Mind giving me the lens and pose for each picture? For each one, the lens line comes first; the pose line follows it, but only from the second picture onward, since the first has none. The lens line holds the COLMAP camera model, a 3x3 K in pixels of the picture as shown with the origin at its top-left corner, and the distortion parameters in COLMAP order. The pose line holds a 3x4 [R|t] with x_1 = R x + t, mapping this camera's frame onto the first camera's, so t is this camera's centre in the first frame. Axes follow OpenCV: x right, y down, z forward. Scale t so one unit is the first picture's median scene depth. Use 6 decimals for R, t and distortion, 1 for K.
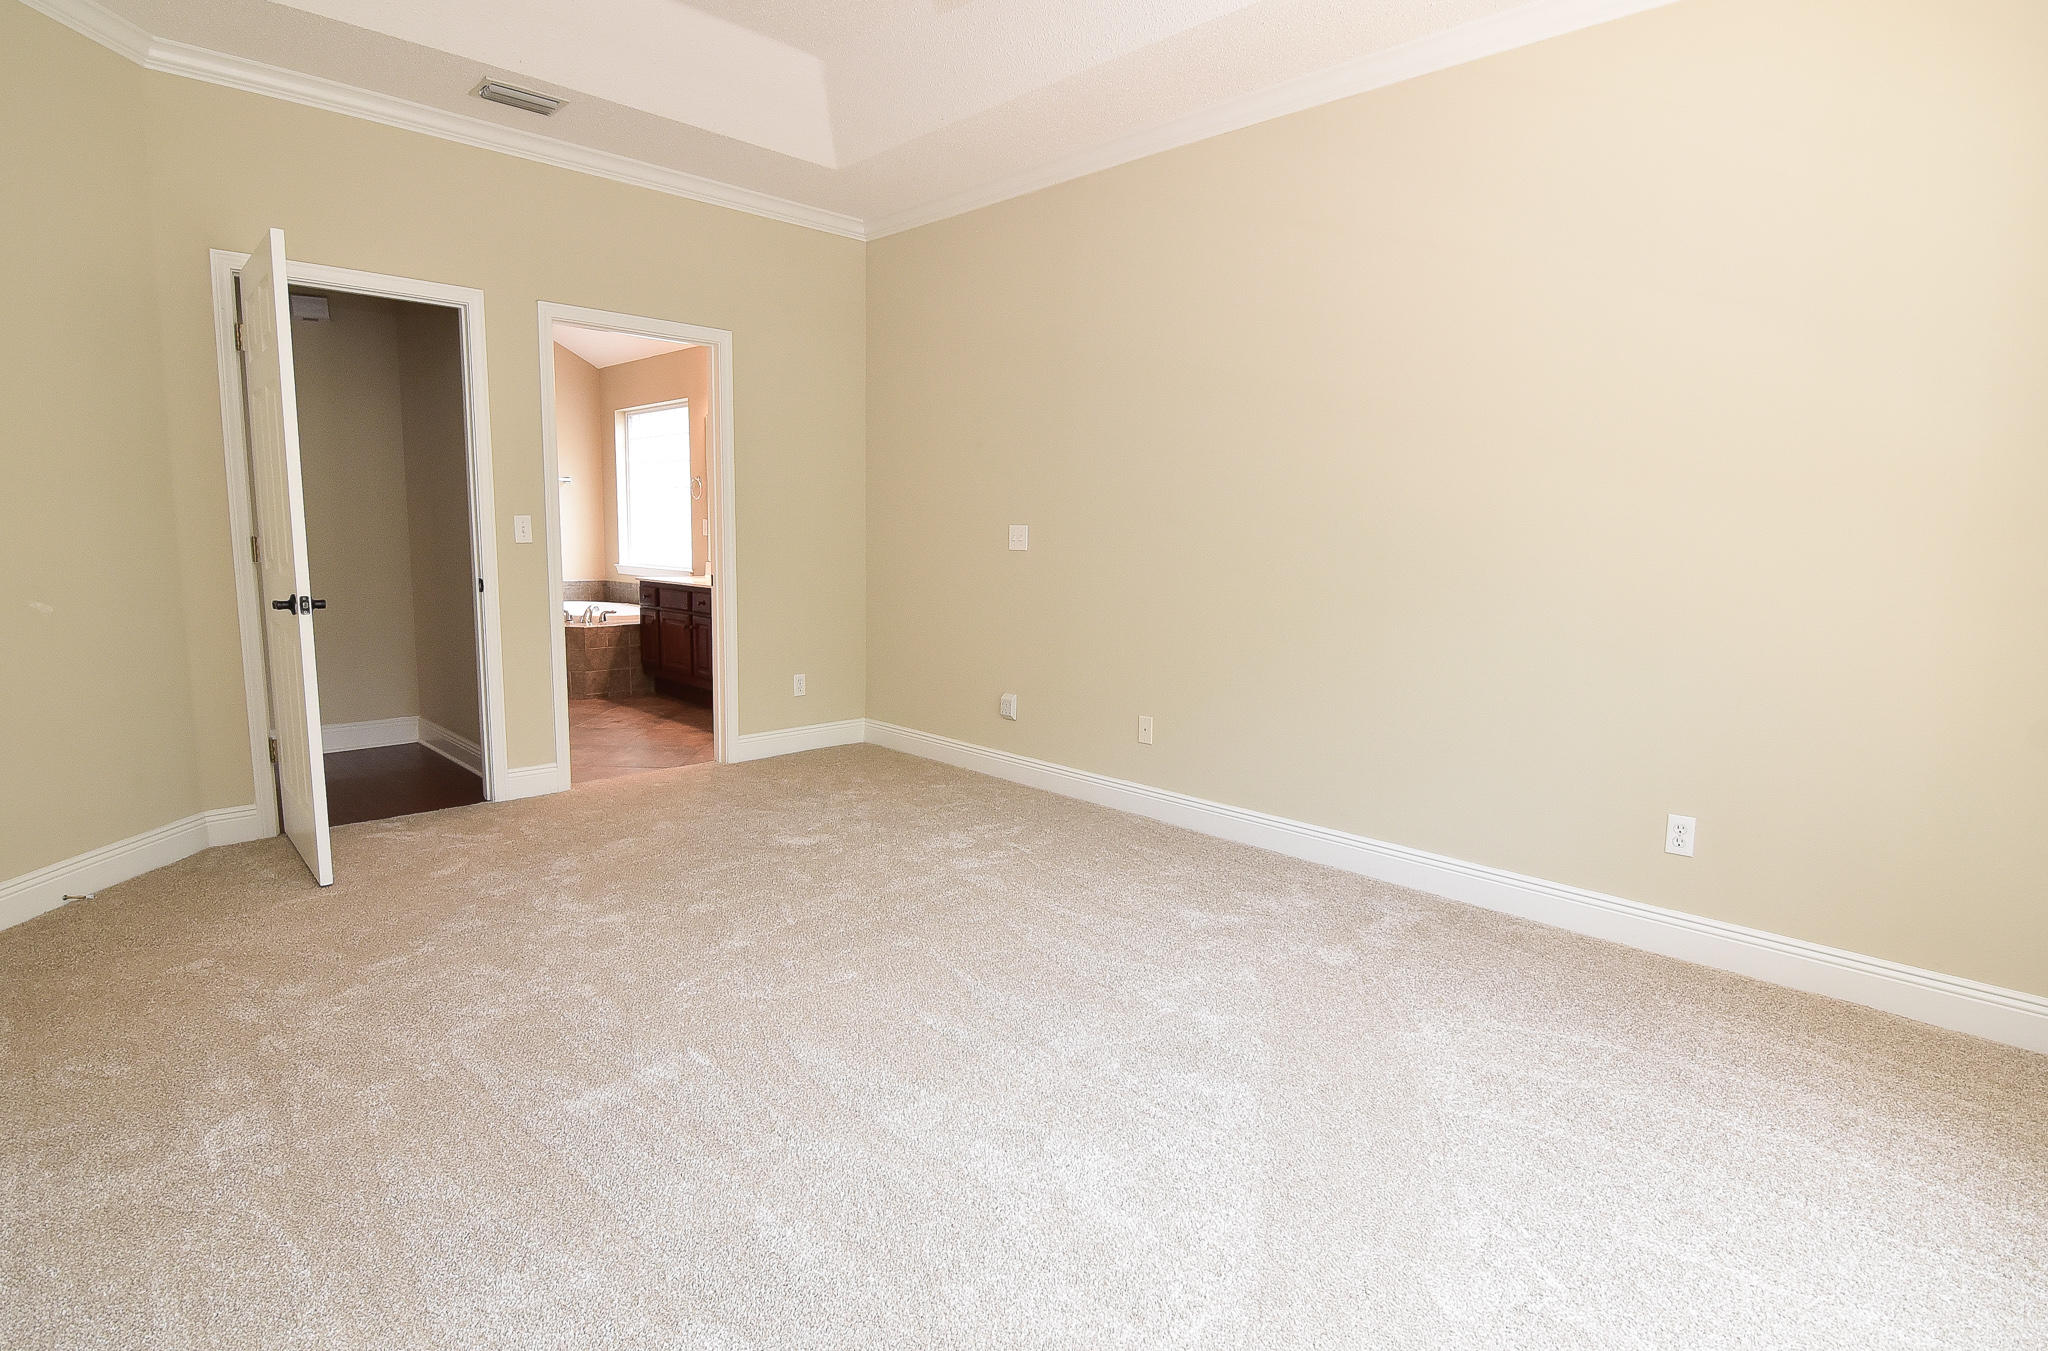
lens RADIAL K [[998.2, 0, 1024.6], [0, 998.2, 671.5], [0, 0, 1]] dist [-0.009154, -0.002998]
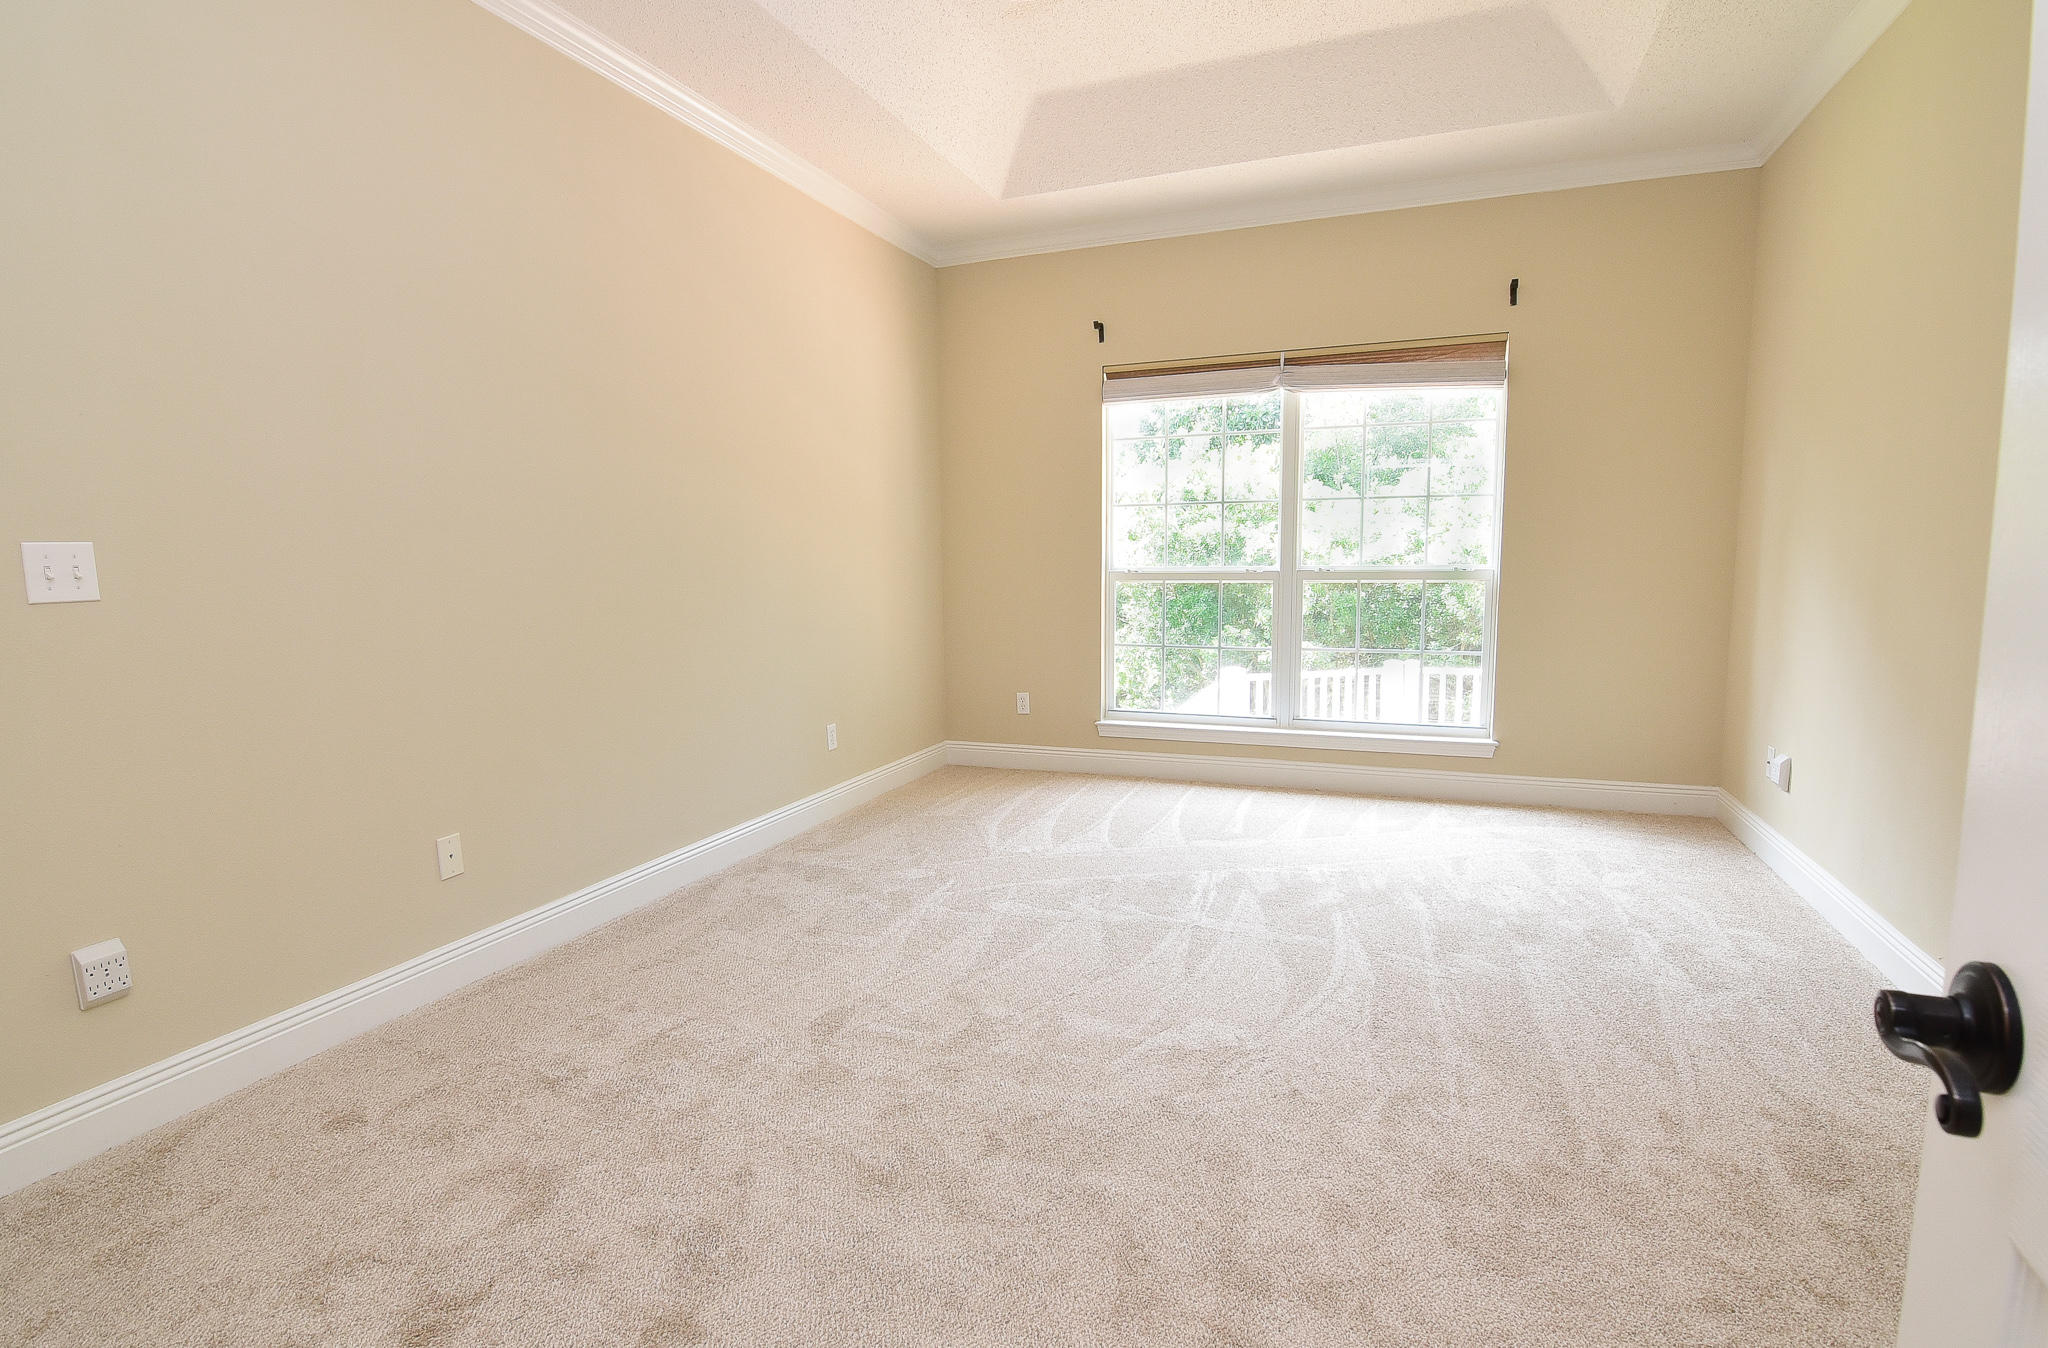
lens RADIAL K [[998.2, 0, 1025.5], [0, 998.2, 678.7], [0, 0, 1]] dist [-0.009154, -0.002998]
pose [[-0.395441, -0.125914, 0.909820, -0.582629], [0.135776, 0.971662, 0.193486, -0.123645], [-0.908400, 0.200044, -0.367139, 0.856163]]
